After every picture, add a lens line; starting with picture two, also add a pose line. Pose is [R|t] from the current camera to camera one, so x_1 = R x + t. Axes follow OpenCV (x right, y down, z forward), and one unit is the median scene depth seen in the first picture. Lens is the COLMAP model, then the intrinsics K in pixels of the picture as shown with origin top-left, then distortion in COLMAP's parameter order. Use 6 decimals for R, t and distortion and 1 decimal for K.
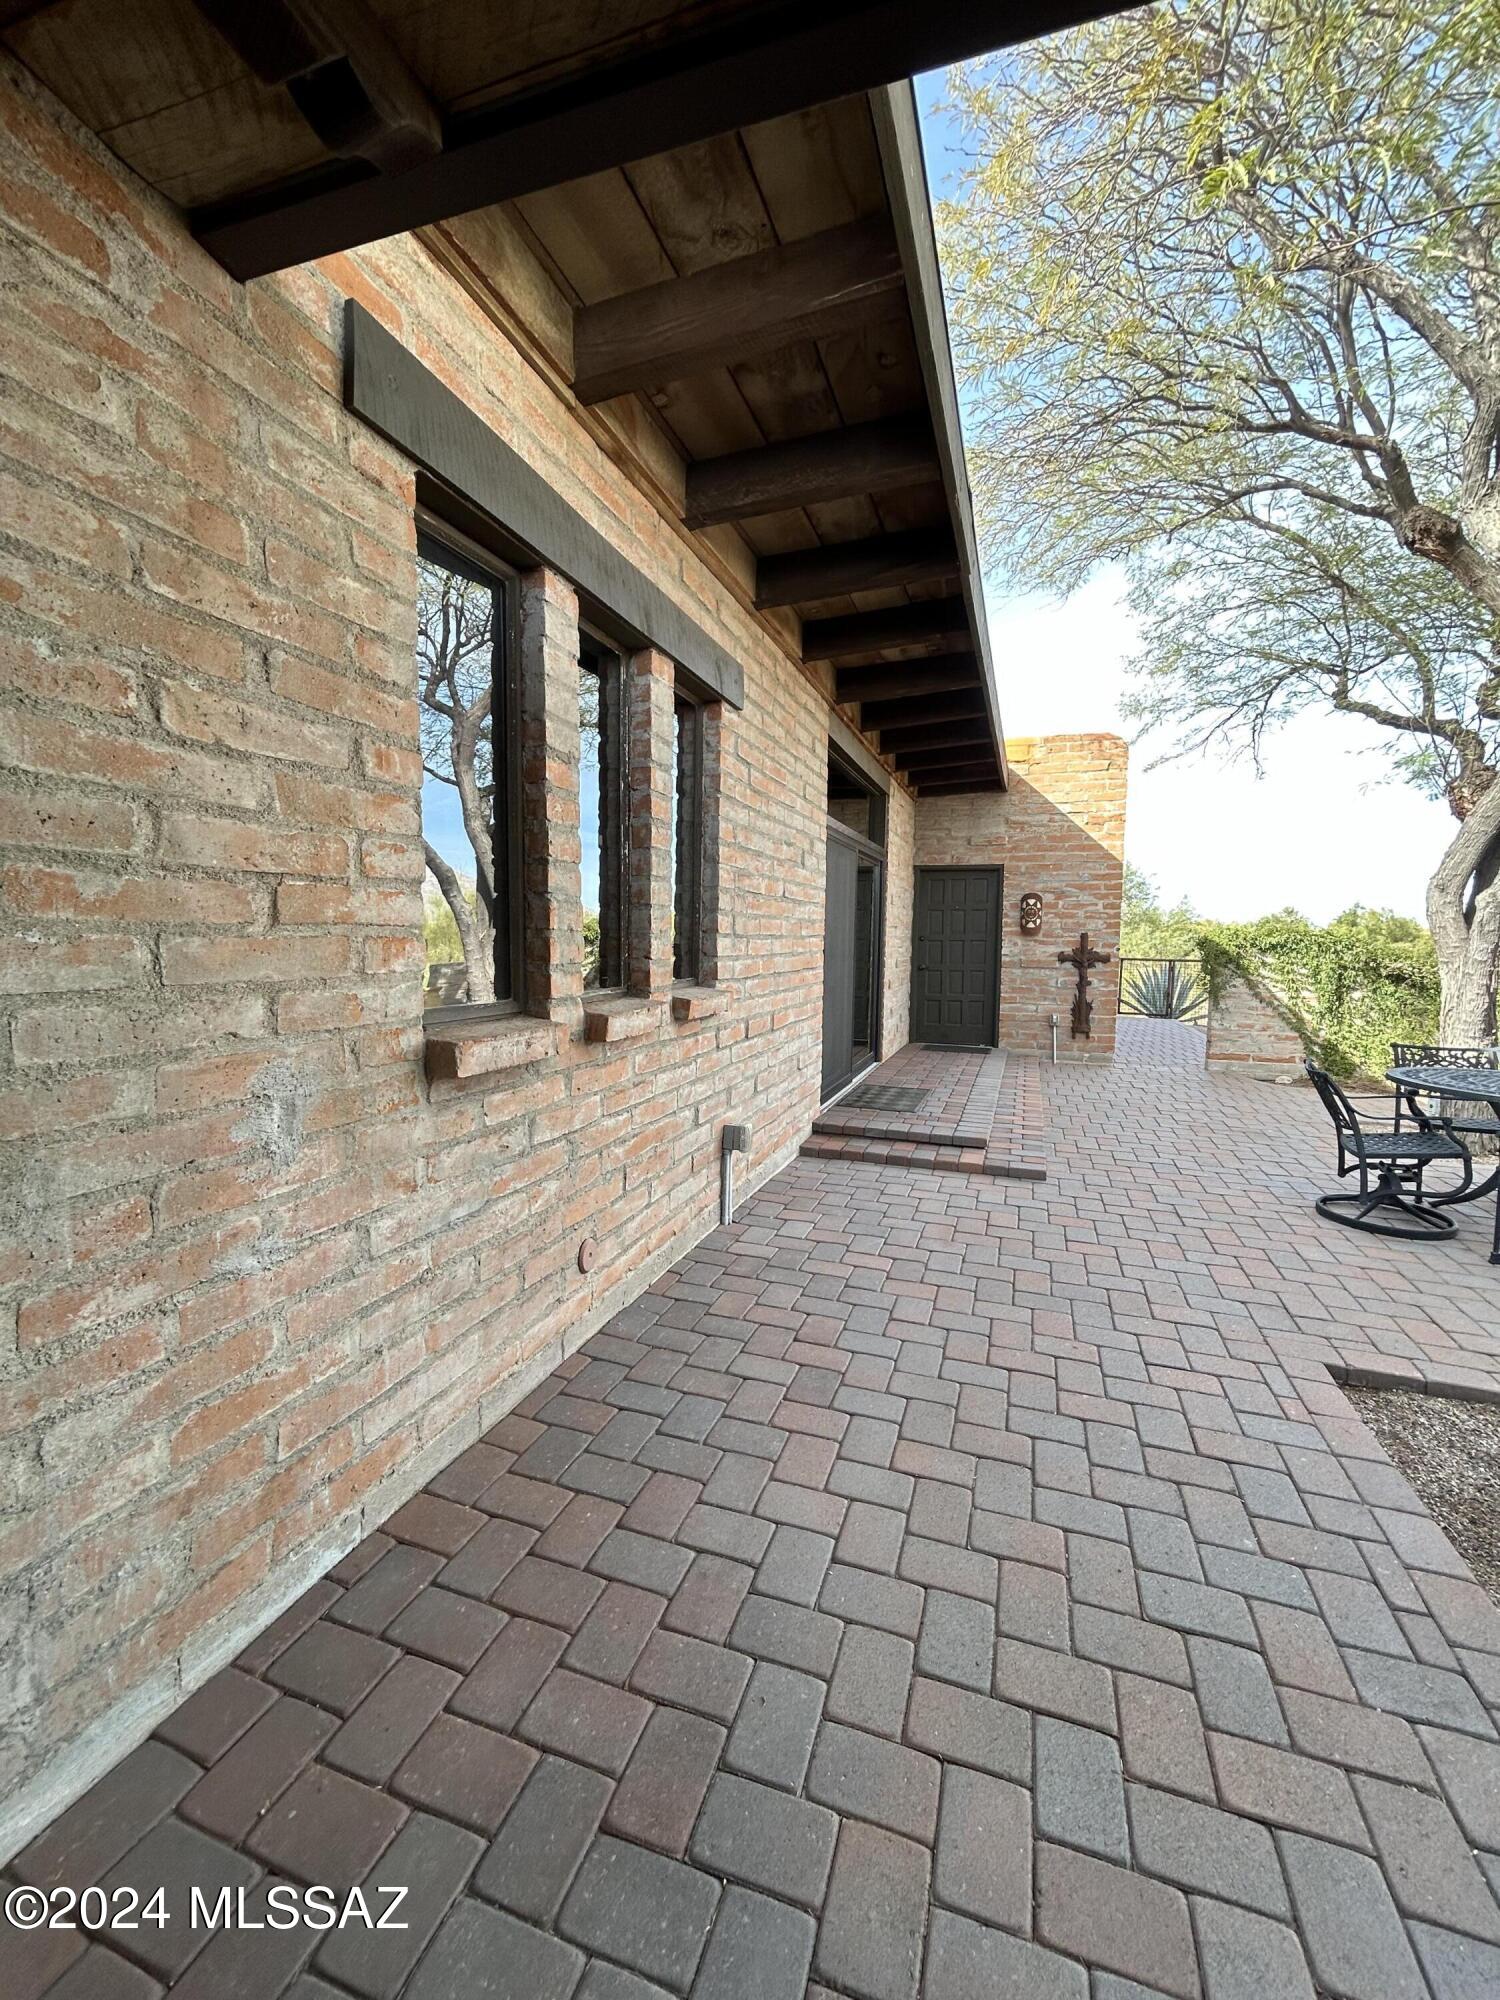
lens RADIAL K [[806.9, 0, 755.9], [0, 806.9, 998.1], [0, 0, 1]] dist [-0.001644, 0.001158]
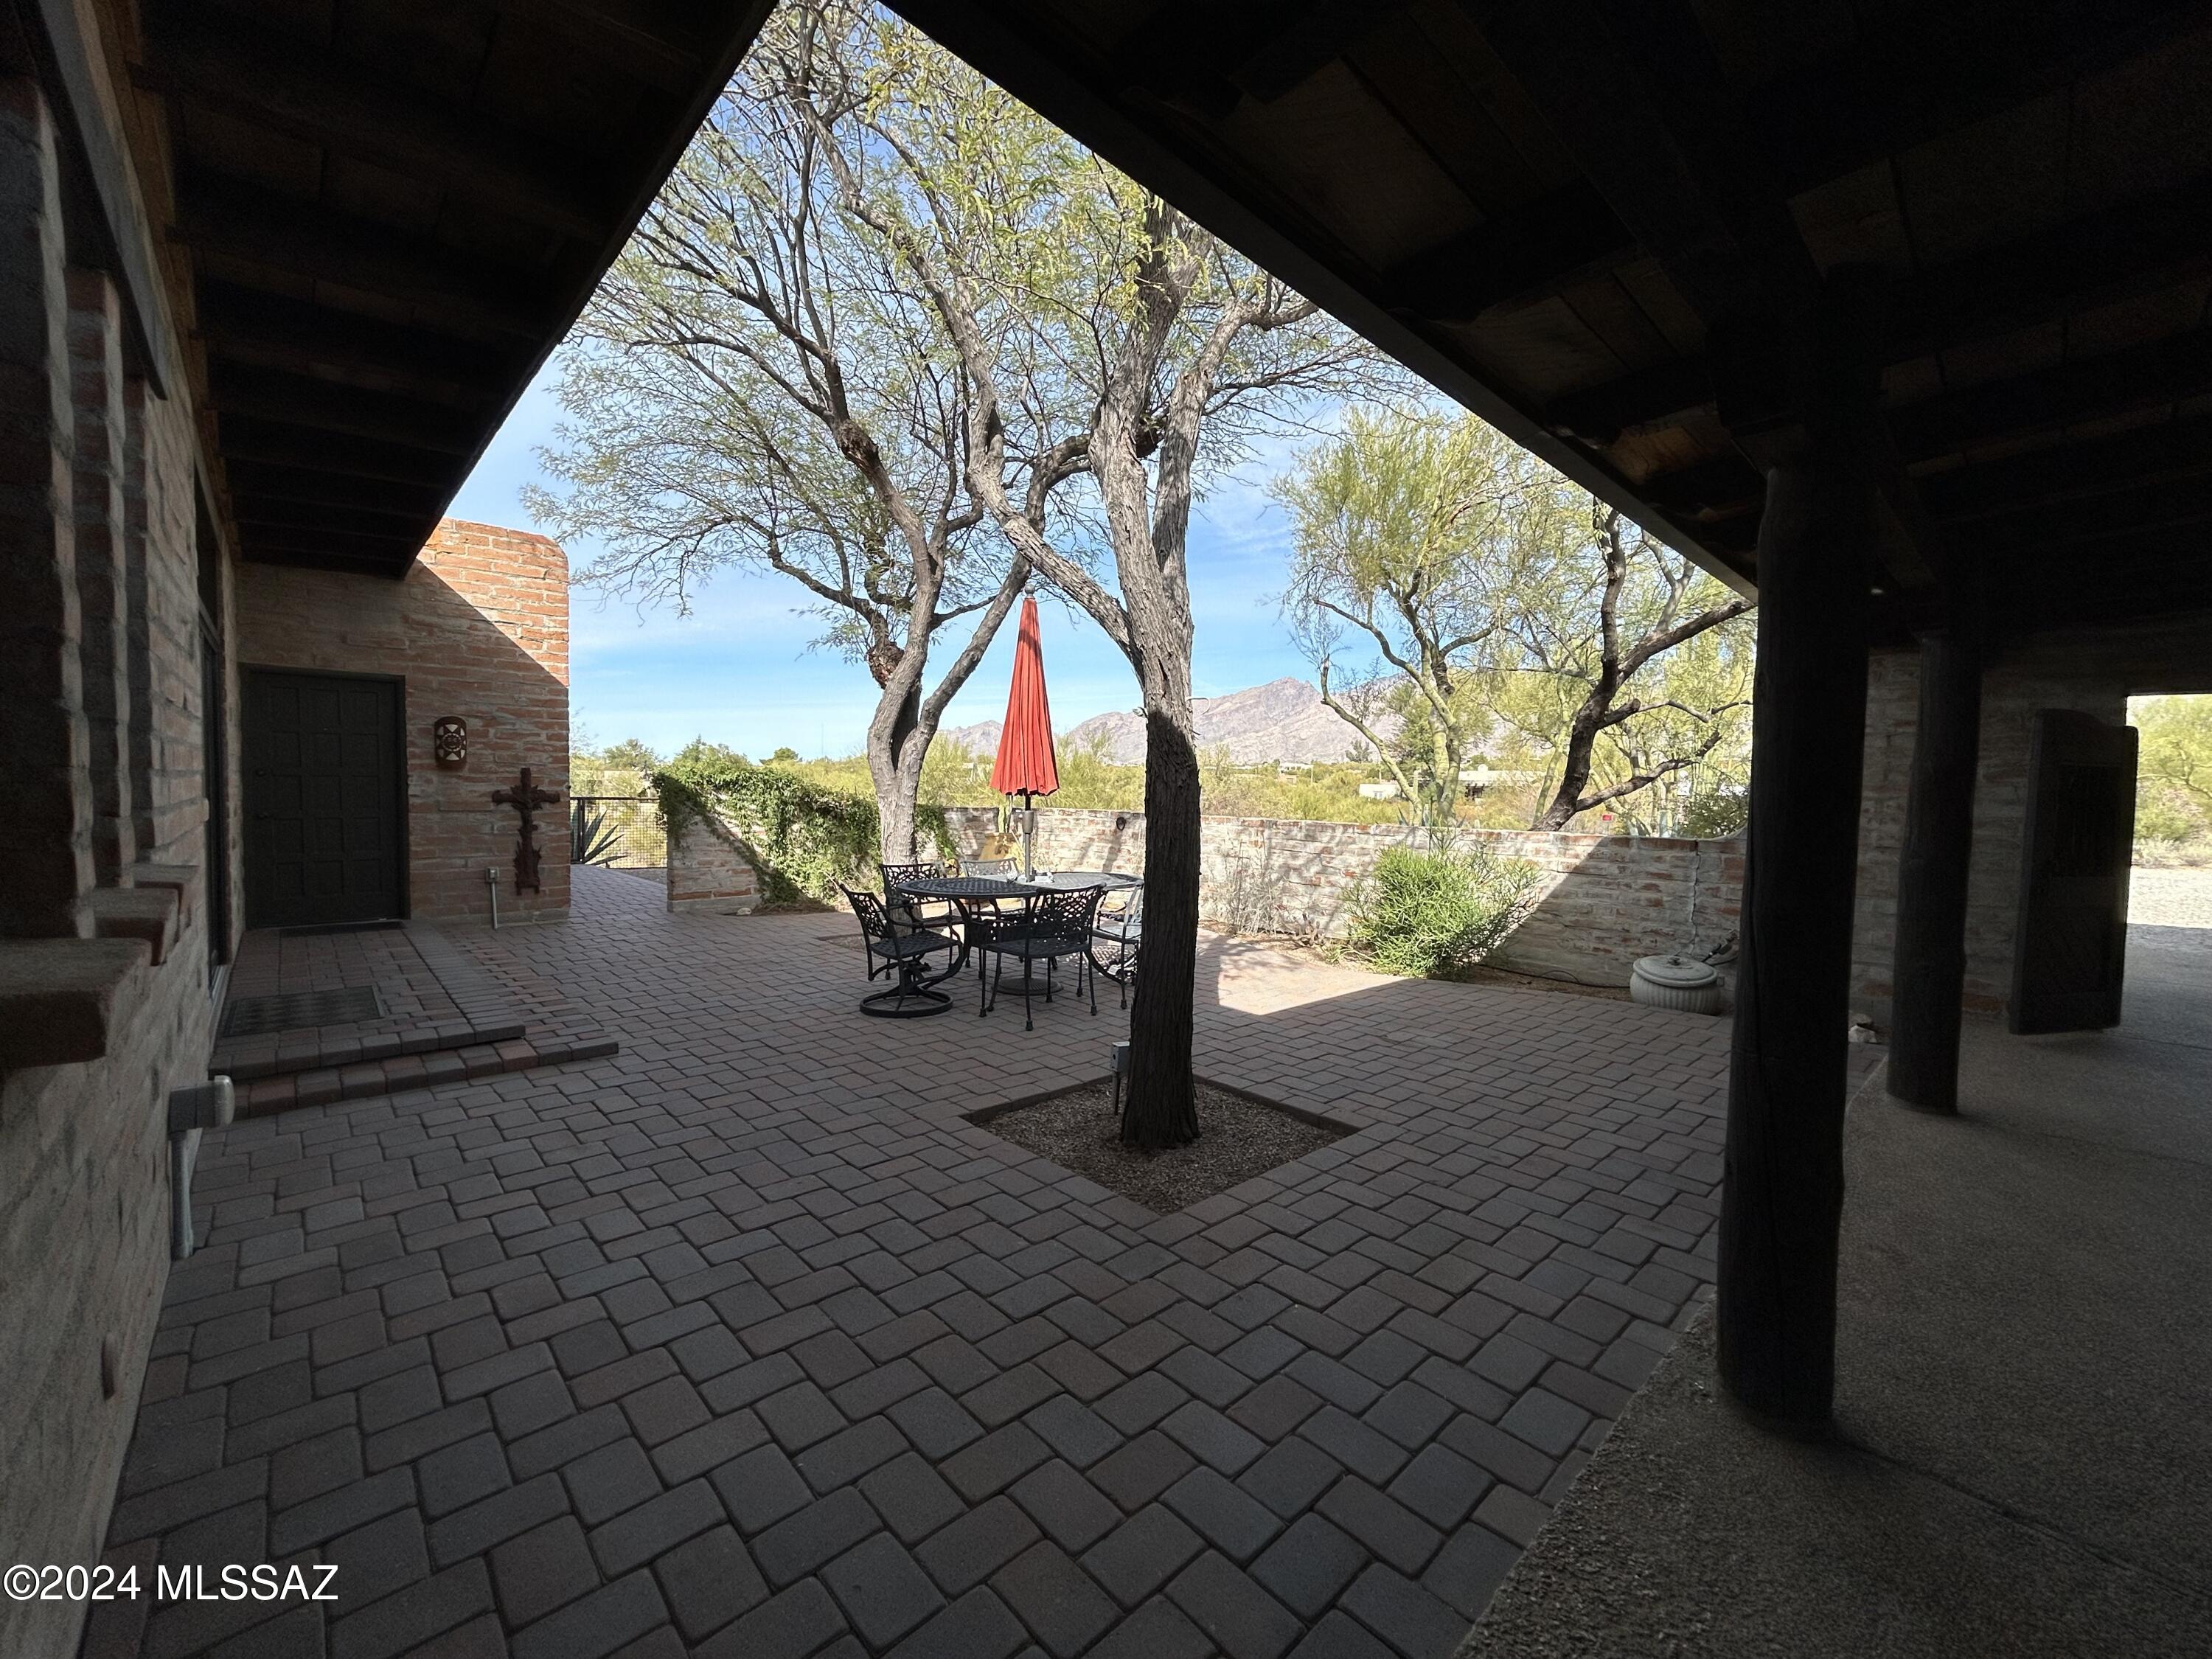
lens RADIAL K [[892.5, 0, 1100.7], [0, 892.5, 826.9], [0, 0, 1]] dist [-0.001644, 0.001158]
pose [[0.477071, -0.045668, 0.877677, -0.218819], [0.056133, 0.998193, 0.021428, -0.010595], [-0.877070, 0.039044, 0.478772, 0.060105]]
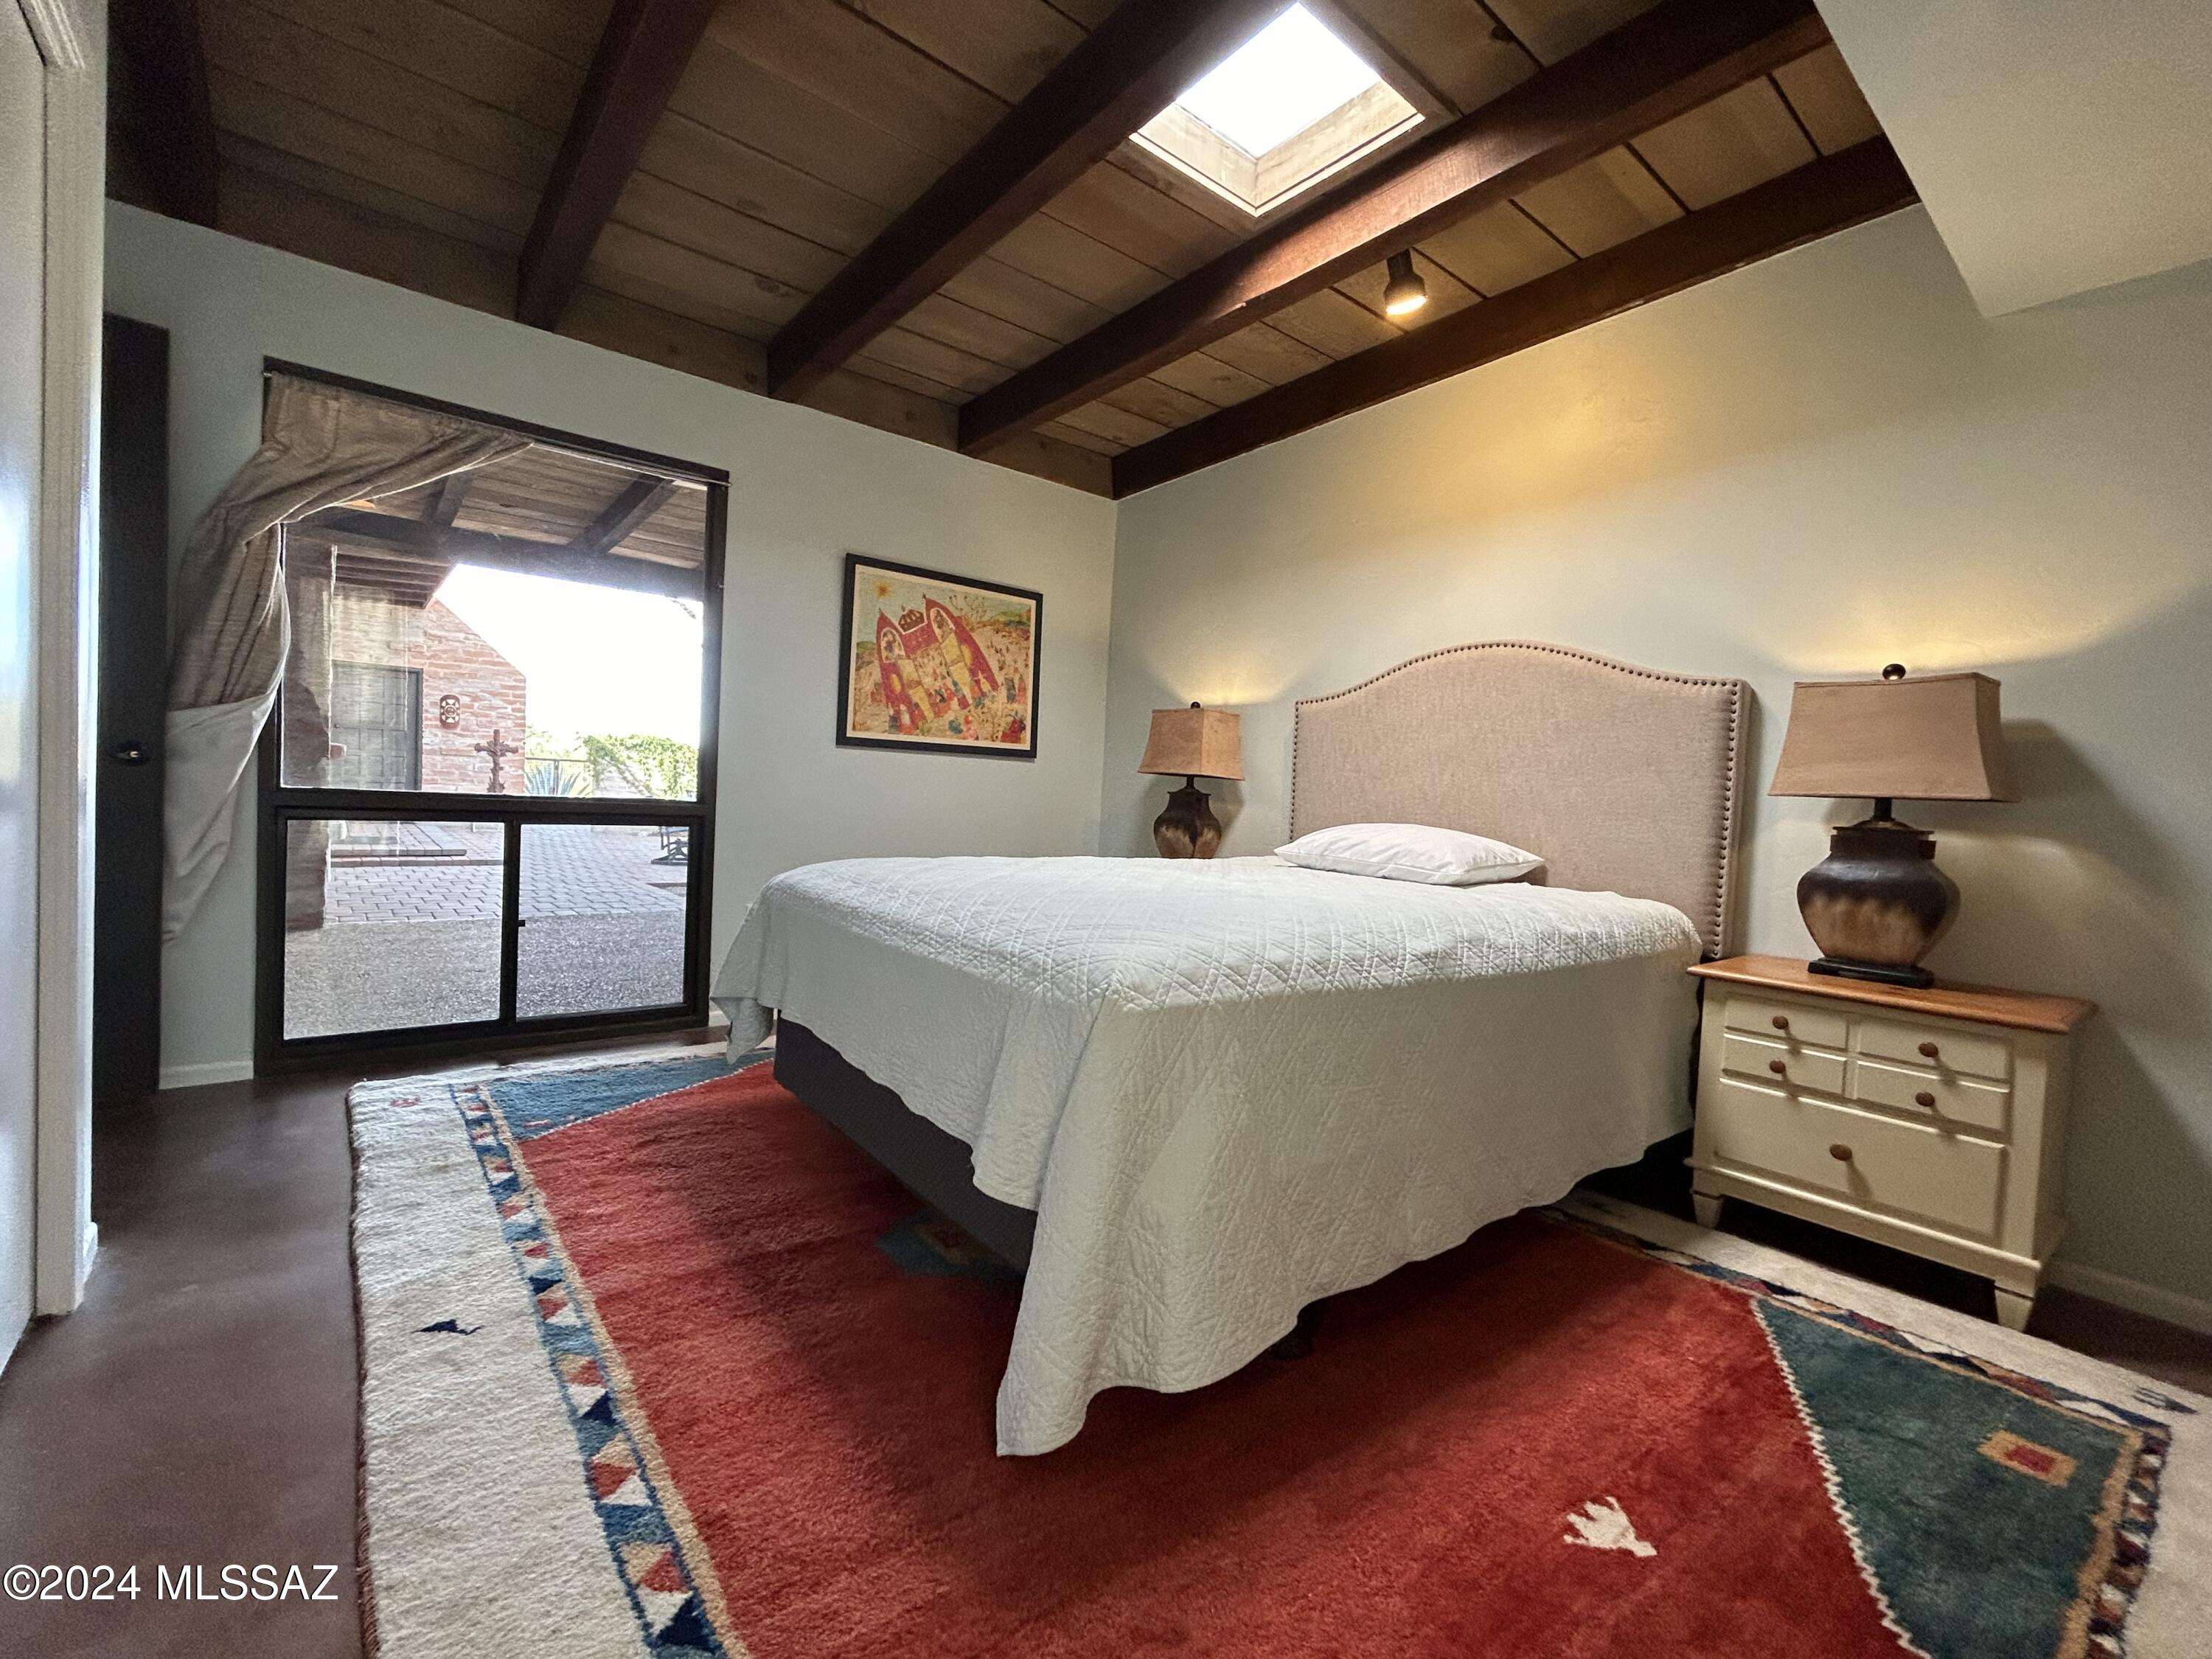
lens RADIAL K [[962.7, 0, 1103.5], [0, 962.7, 824.7], [0, 0, 1]] dist [-0.001202, -0.000100]
pose [[0.529755, -0.021041, 0.847890, -0.682872], [0.023006, 0.999681, 0.010433, 0.137559], [-0.847839, 0.013980, 0.530070, -1.123034]]
